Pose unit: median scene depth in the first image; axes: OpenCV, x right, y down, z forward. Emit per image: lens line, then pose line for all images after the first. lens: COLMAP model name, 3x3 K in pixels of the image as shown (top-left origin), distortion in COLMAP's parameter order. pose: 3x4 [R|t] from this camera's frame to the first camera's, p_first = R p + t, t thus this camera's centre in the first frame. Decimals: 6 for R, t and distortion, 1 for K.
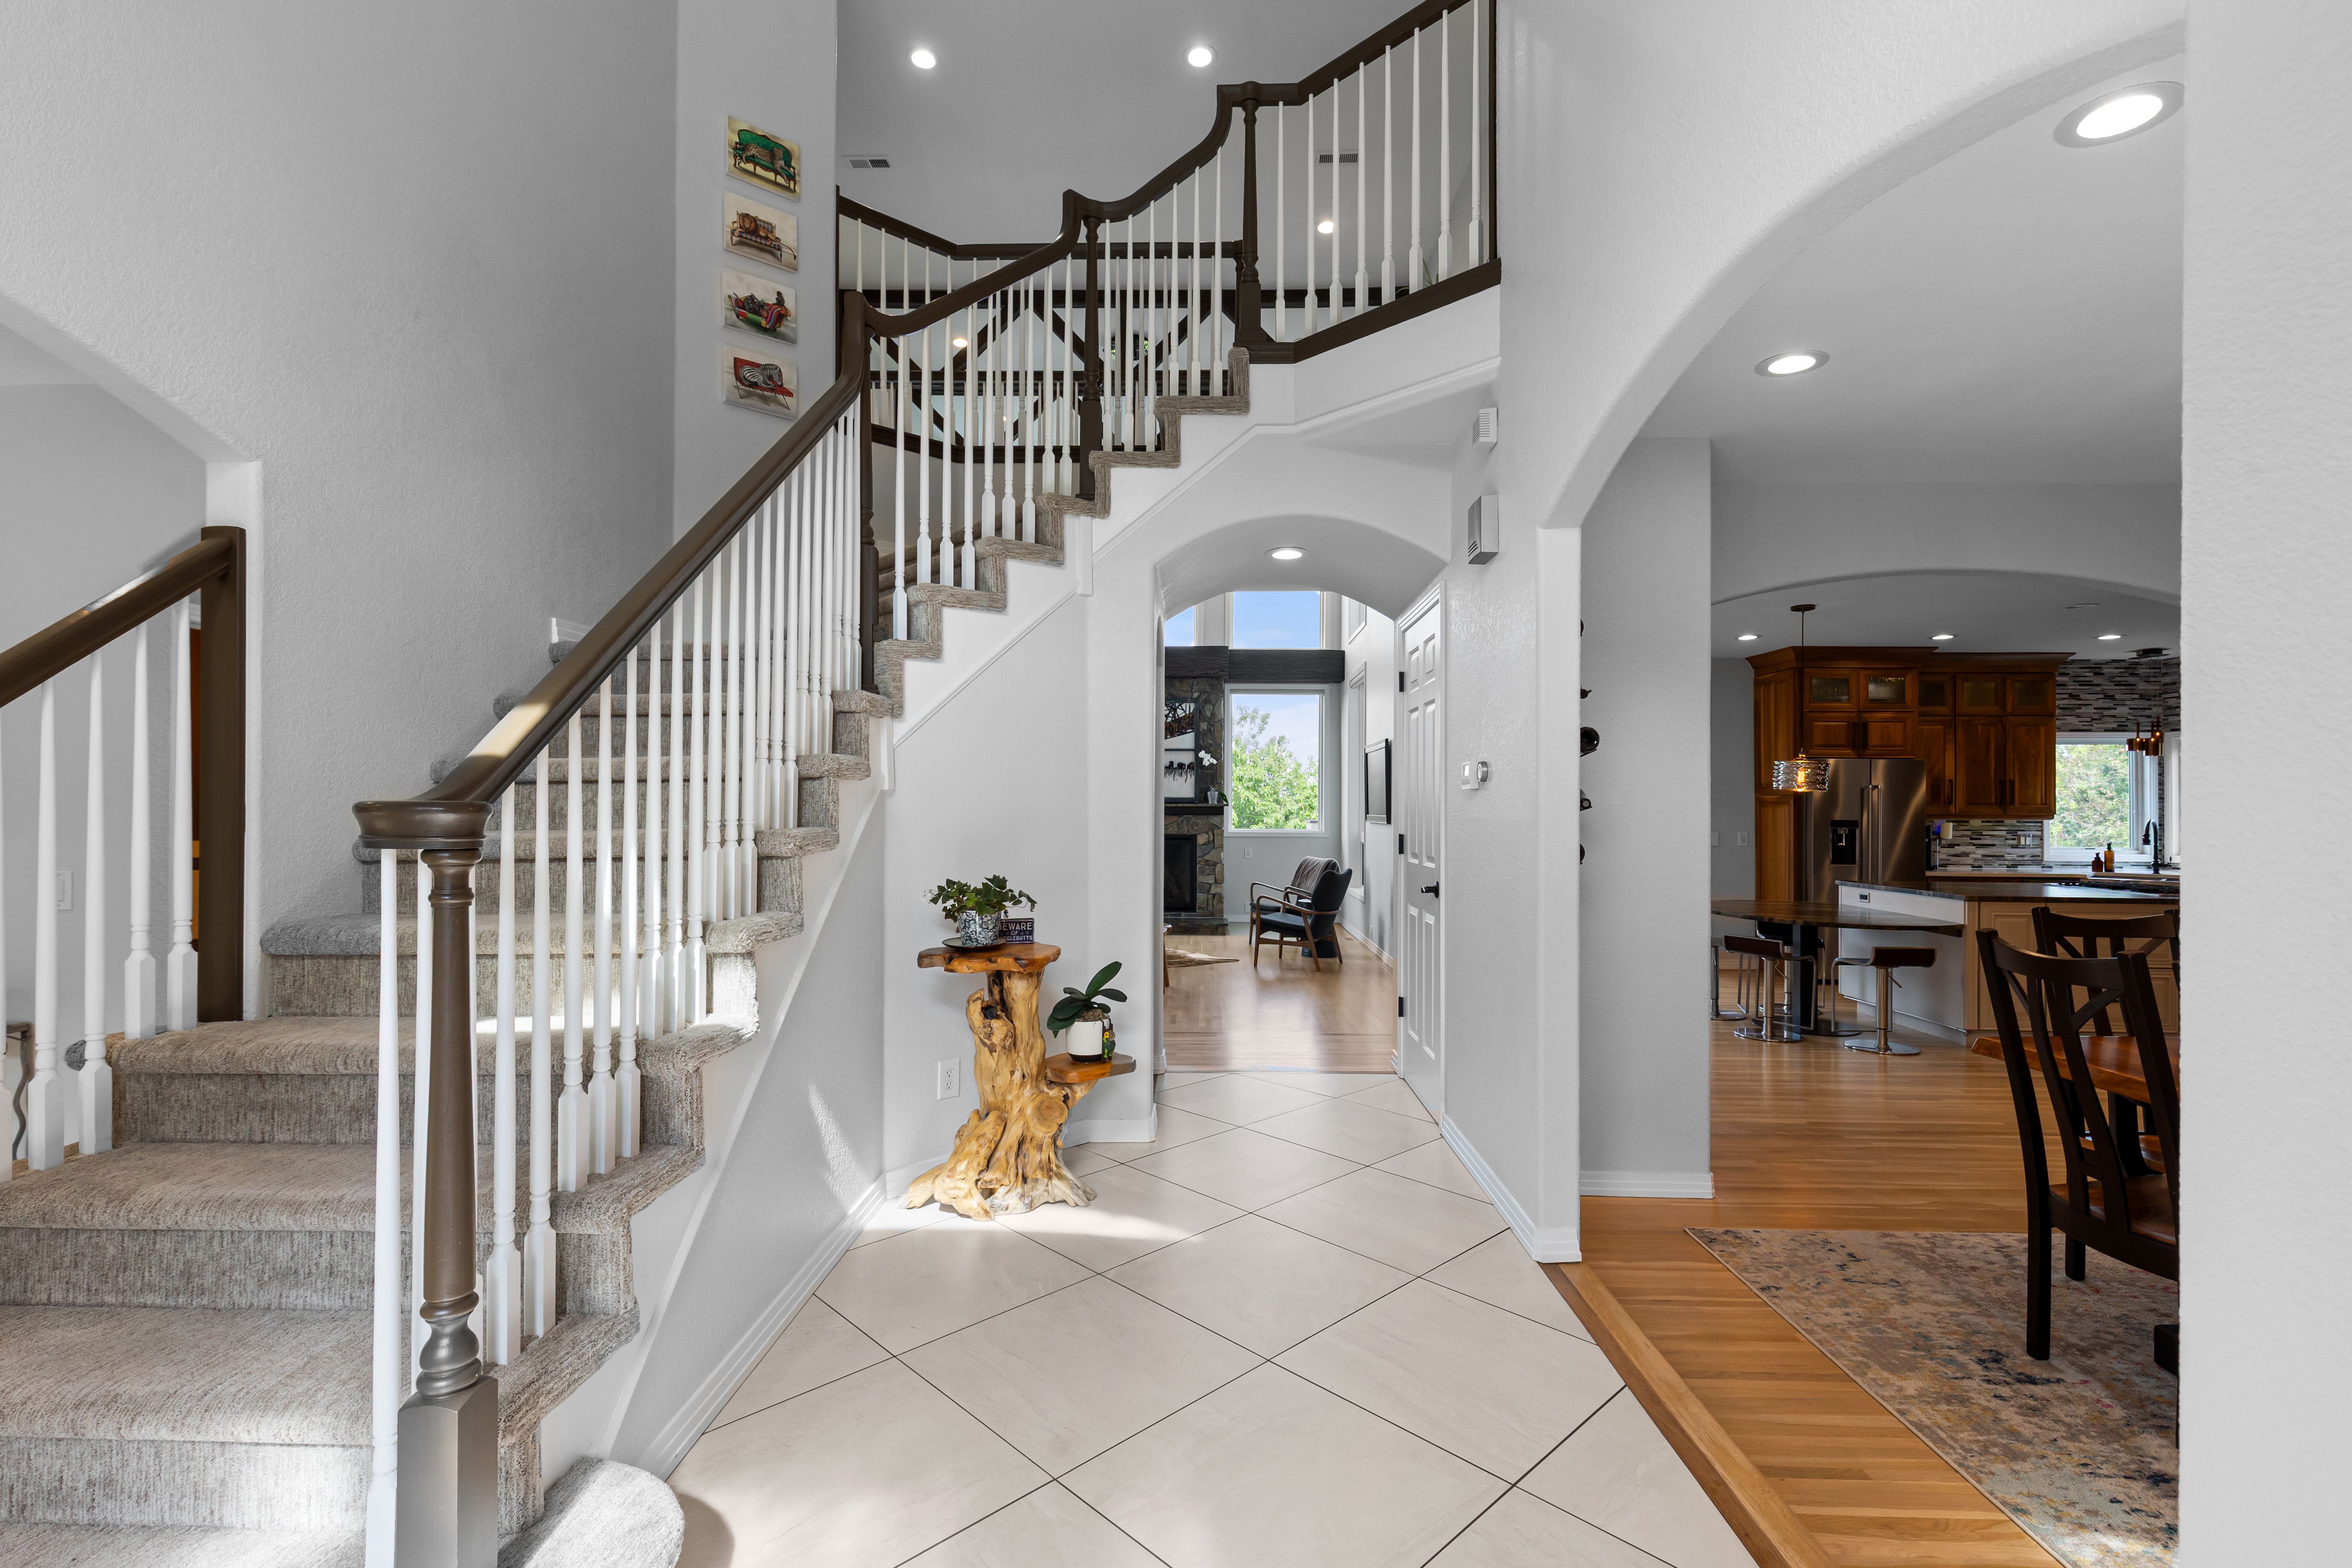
lens RADIAL K [[1060.6, 0, 1185.1], [0, 1060.6, 795.1], [0, 0, 1]] dist [0.007543, -0.001213]
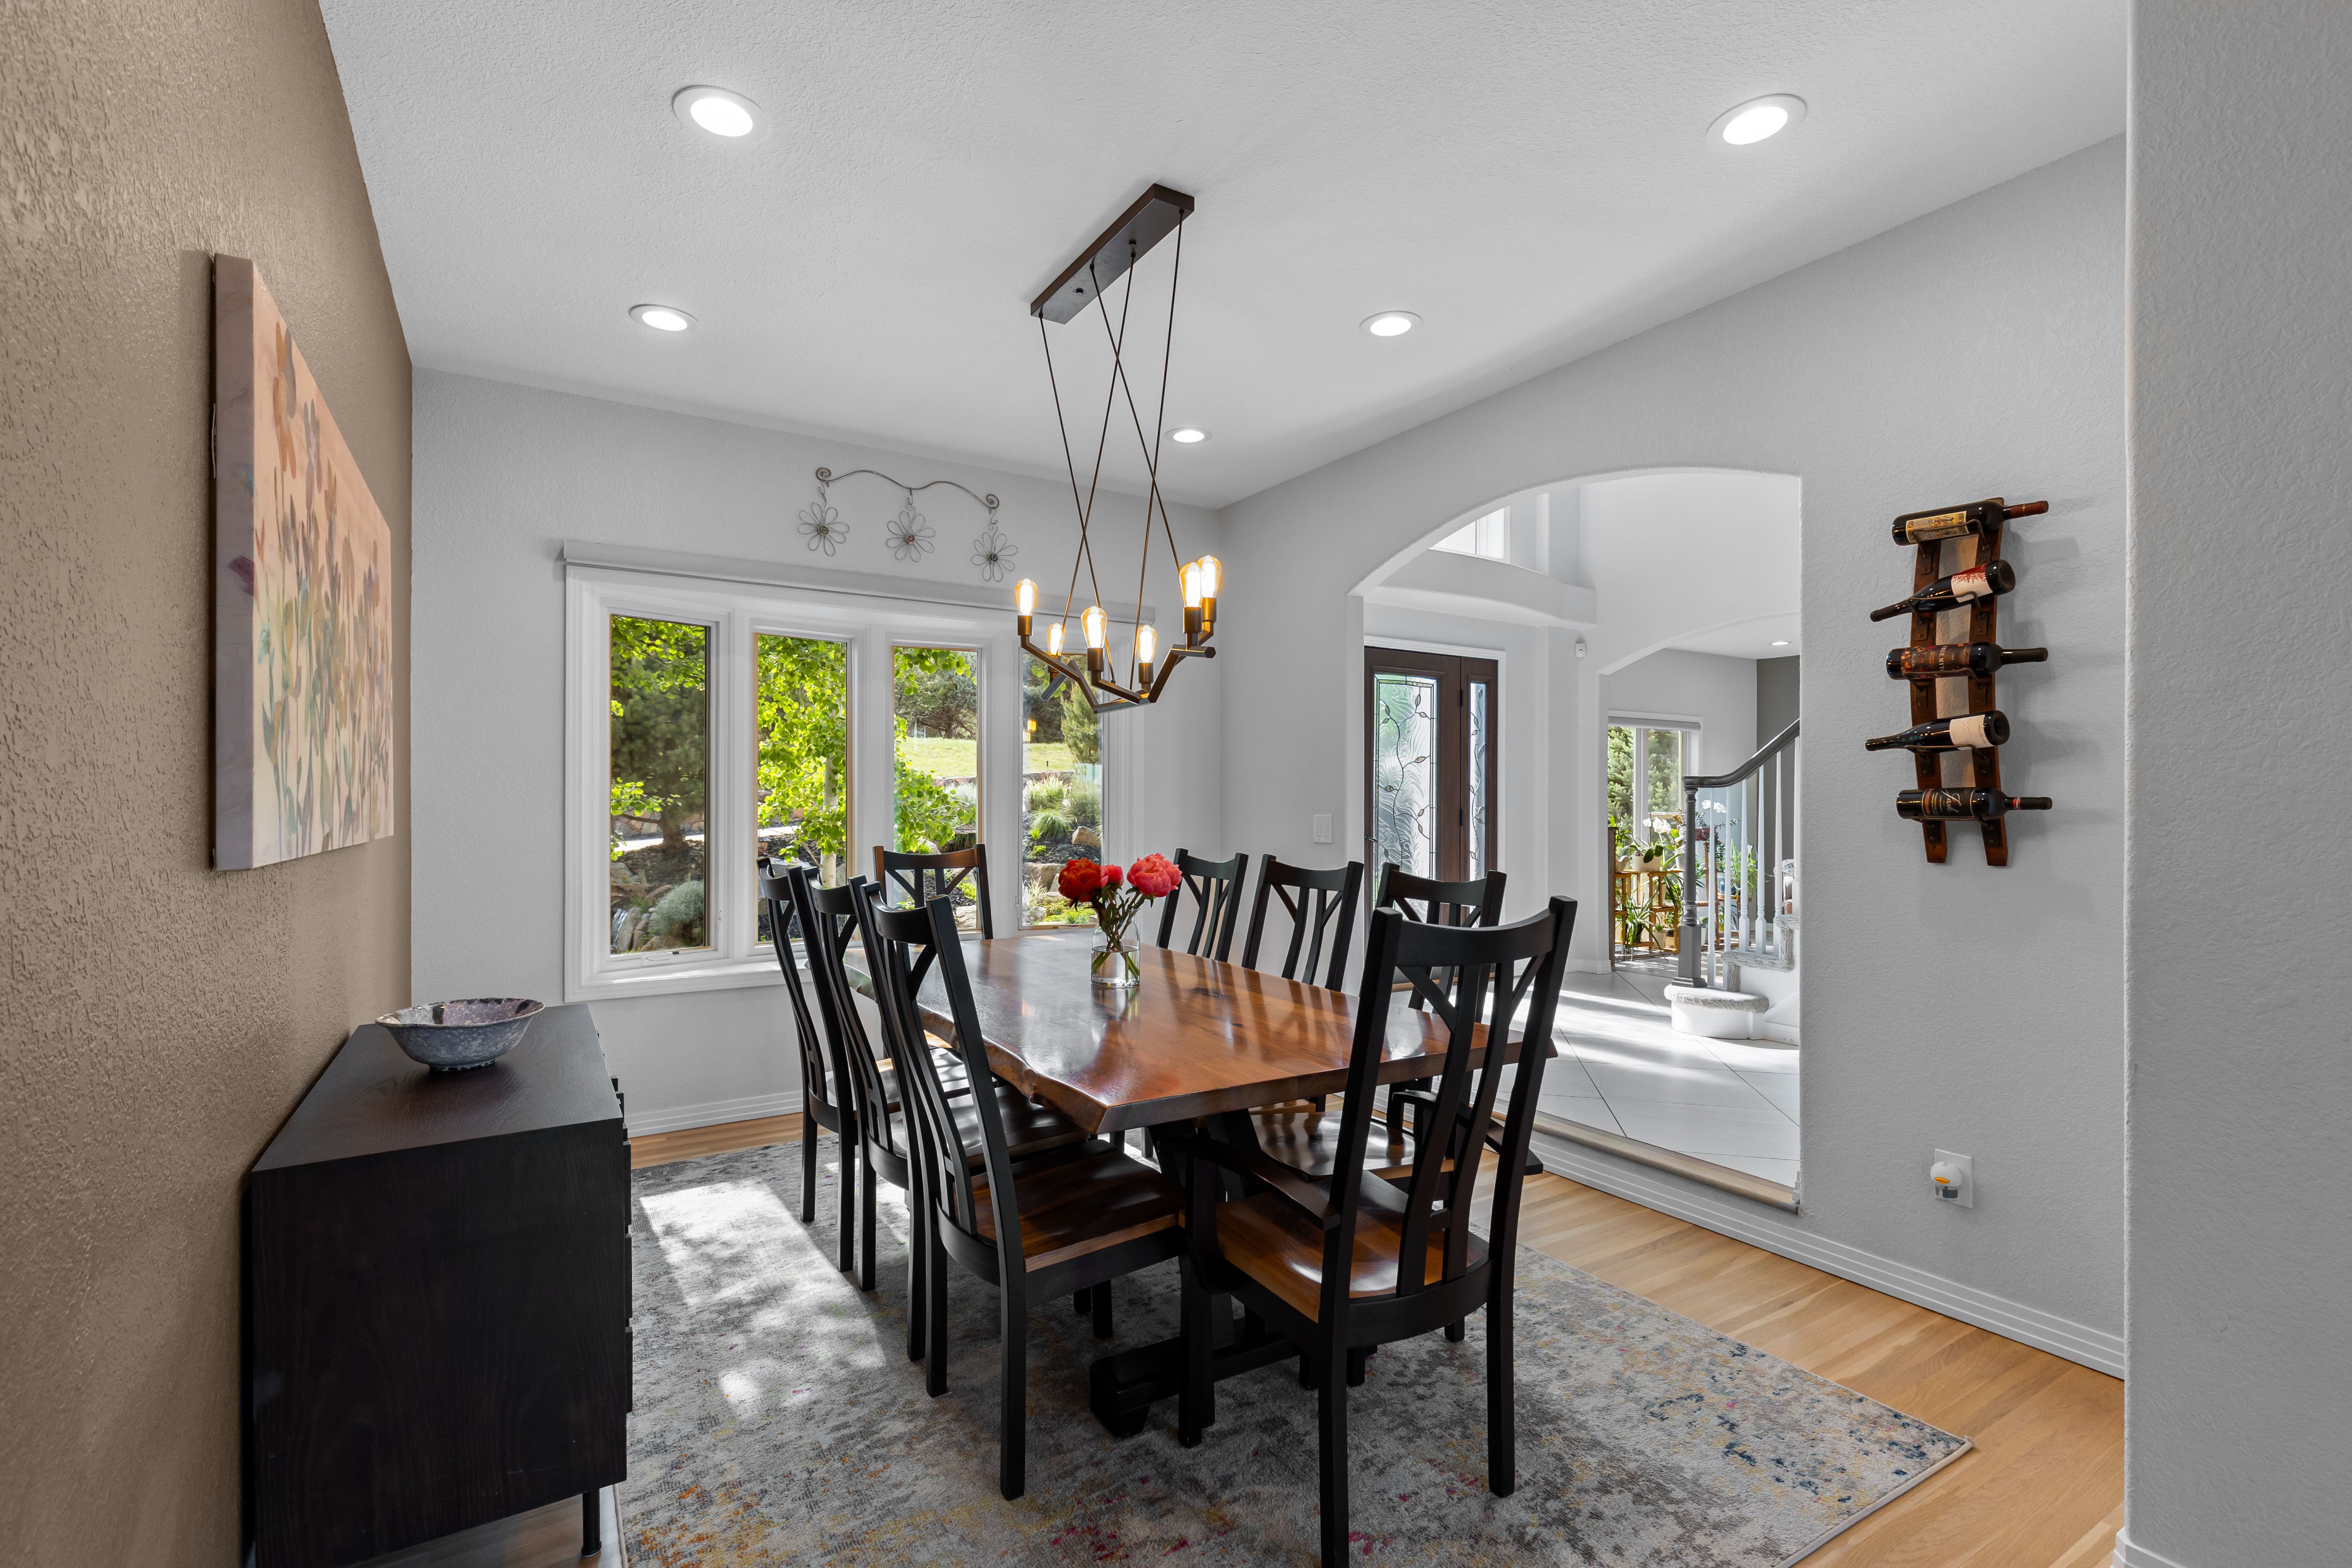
lens RADIAL K [[1060.6, 0, 1171.7], [0, 1060.6, 797.8], [0, 0, 1]] dist [0.007543, -0.001213]
pose [[-0.845780, -0.010974, -0.533419, 0.443936], [-0.004811, 0.999905, -0.012942, 0.022975], [0.533510, -0.008380, -0.845752, 0.483180]]
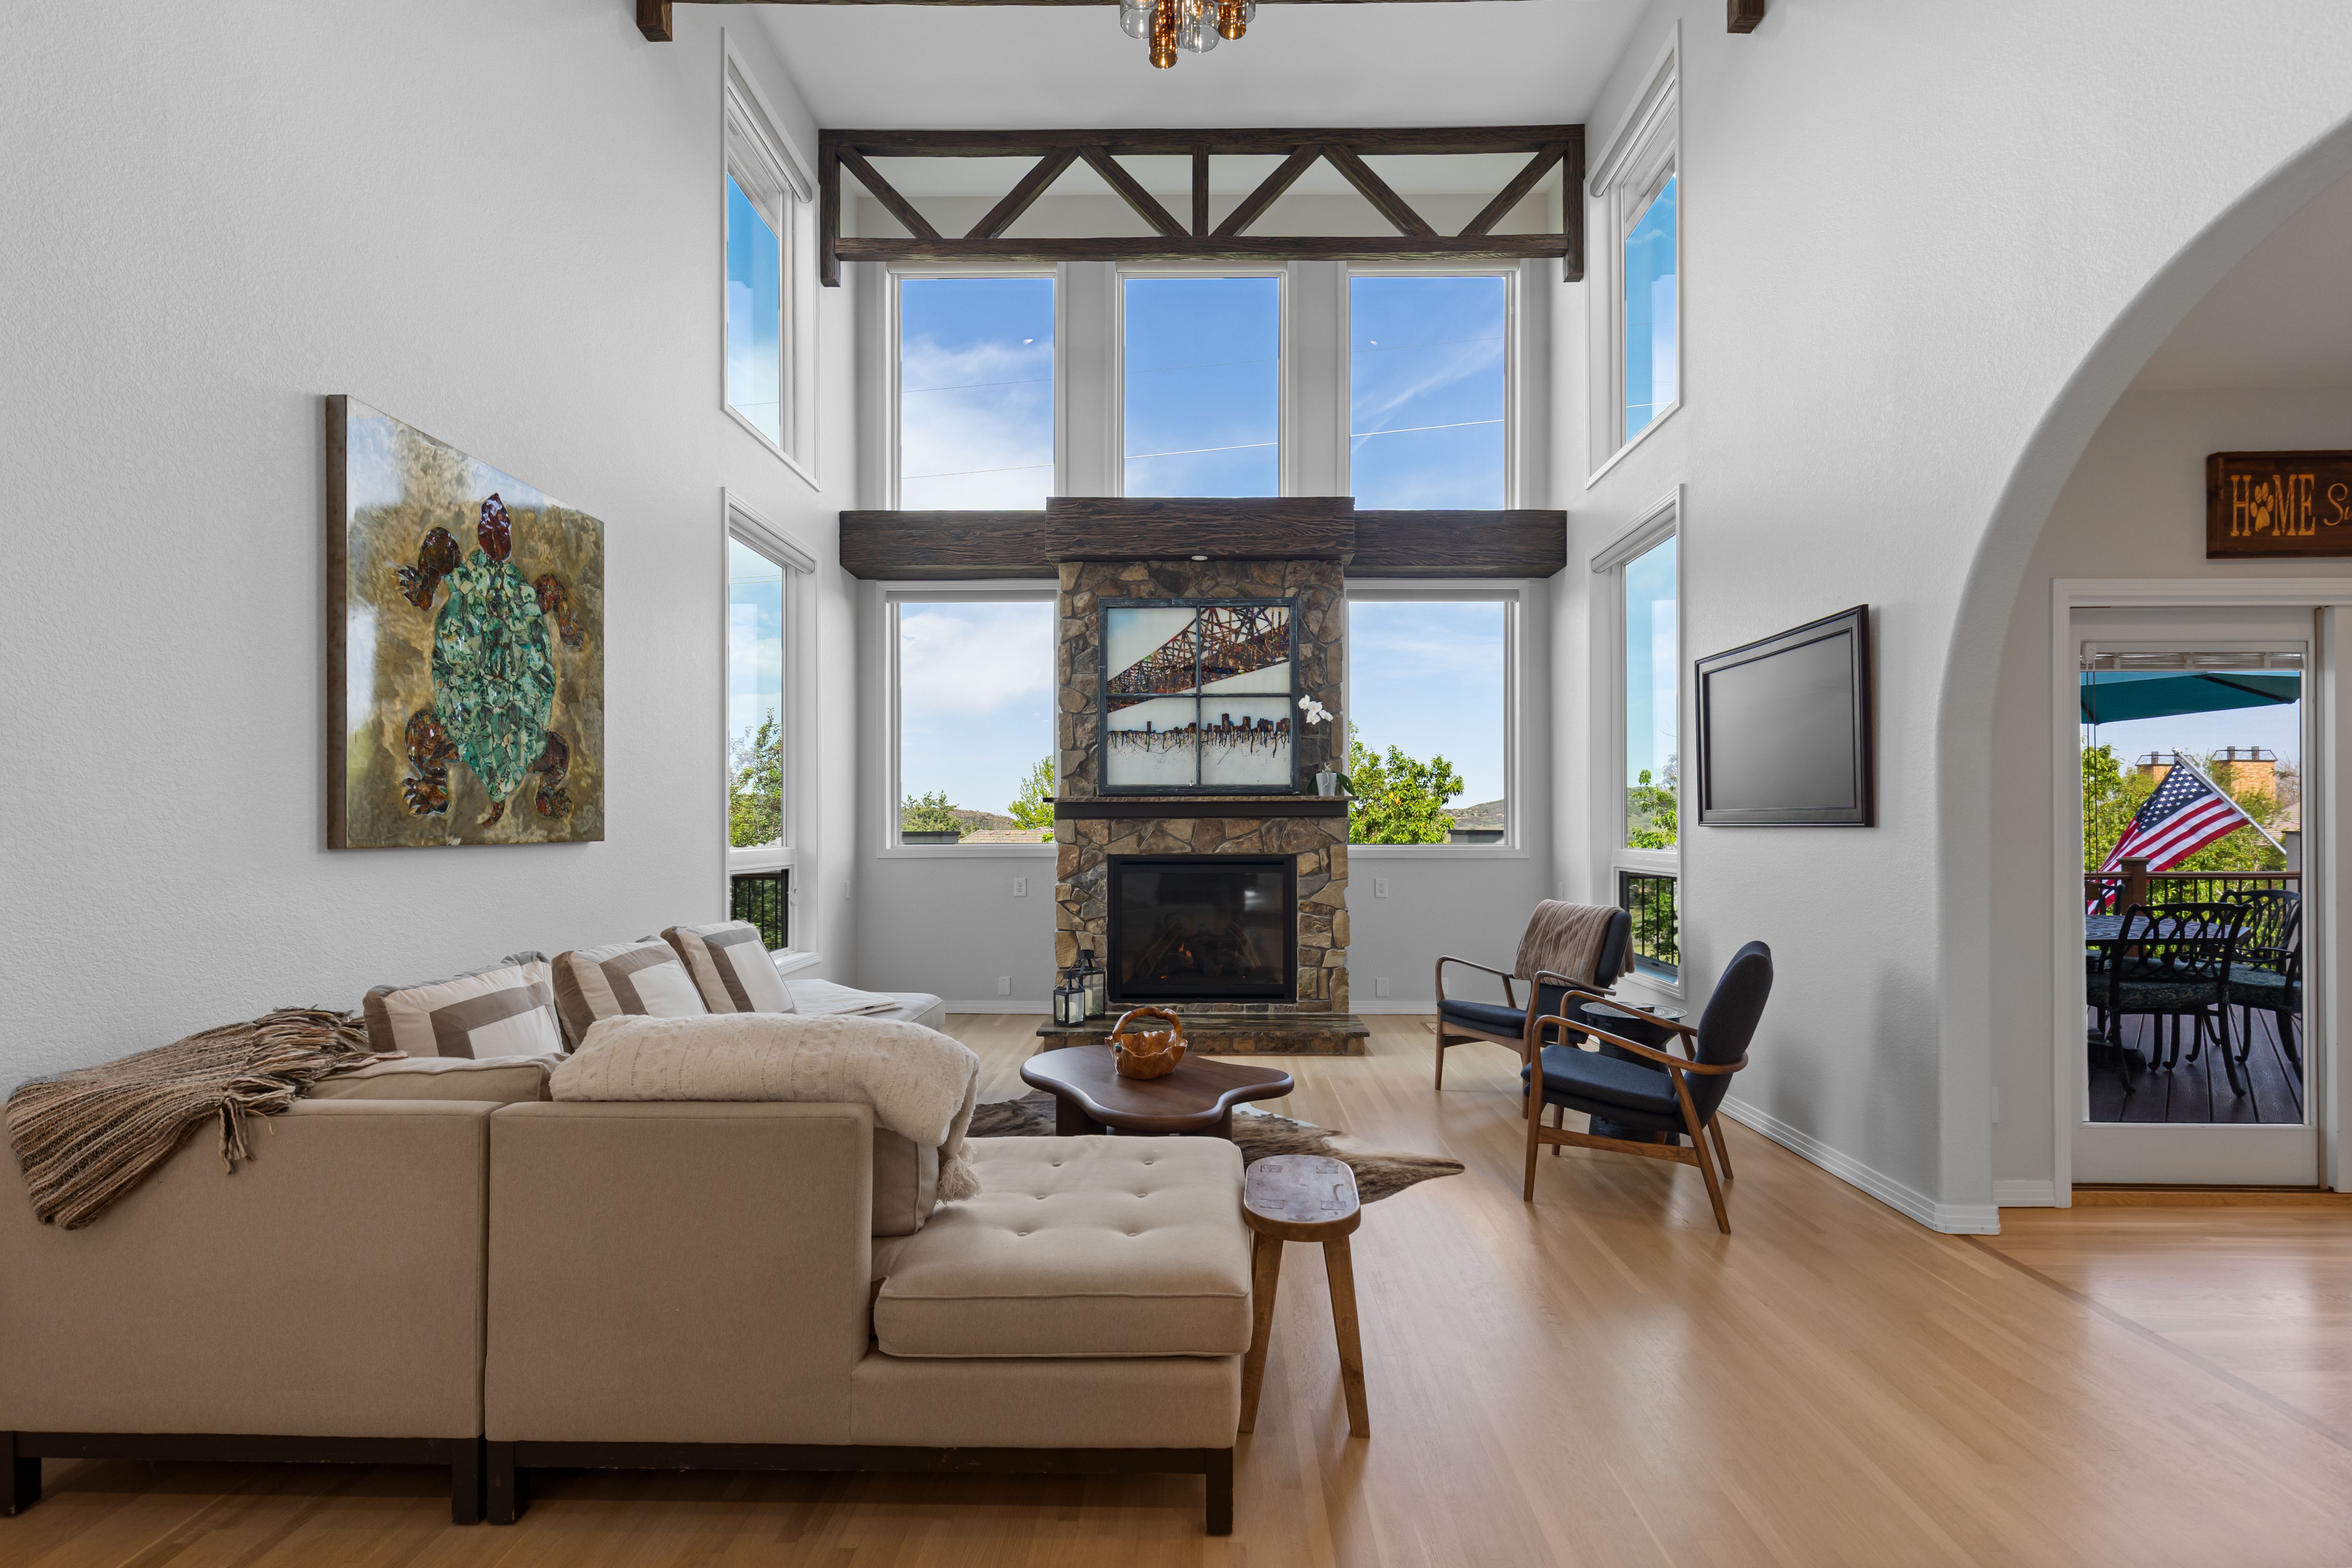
lens RADIAL K [[1060.6, 0, 1188.1], [0, 1060.6, 817.3], [0, 0, 1]] dist [0.007543, -0.001213]
pose [[0.999982, -0.004971, -0.003421, -0.053458], [0.004987, 0.999977, 0.004519, 0.020800], [0.003398, -0.004536, 0.999984, 0.619319]]
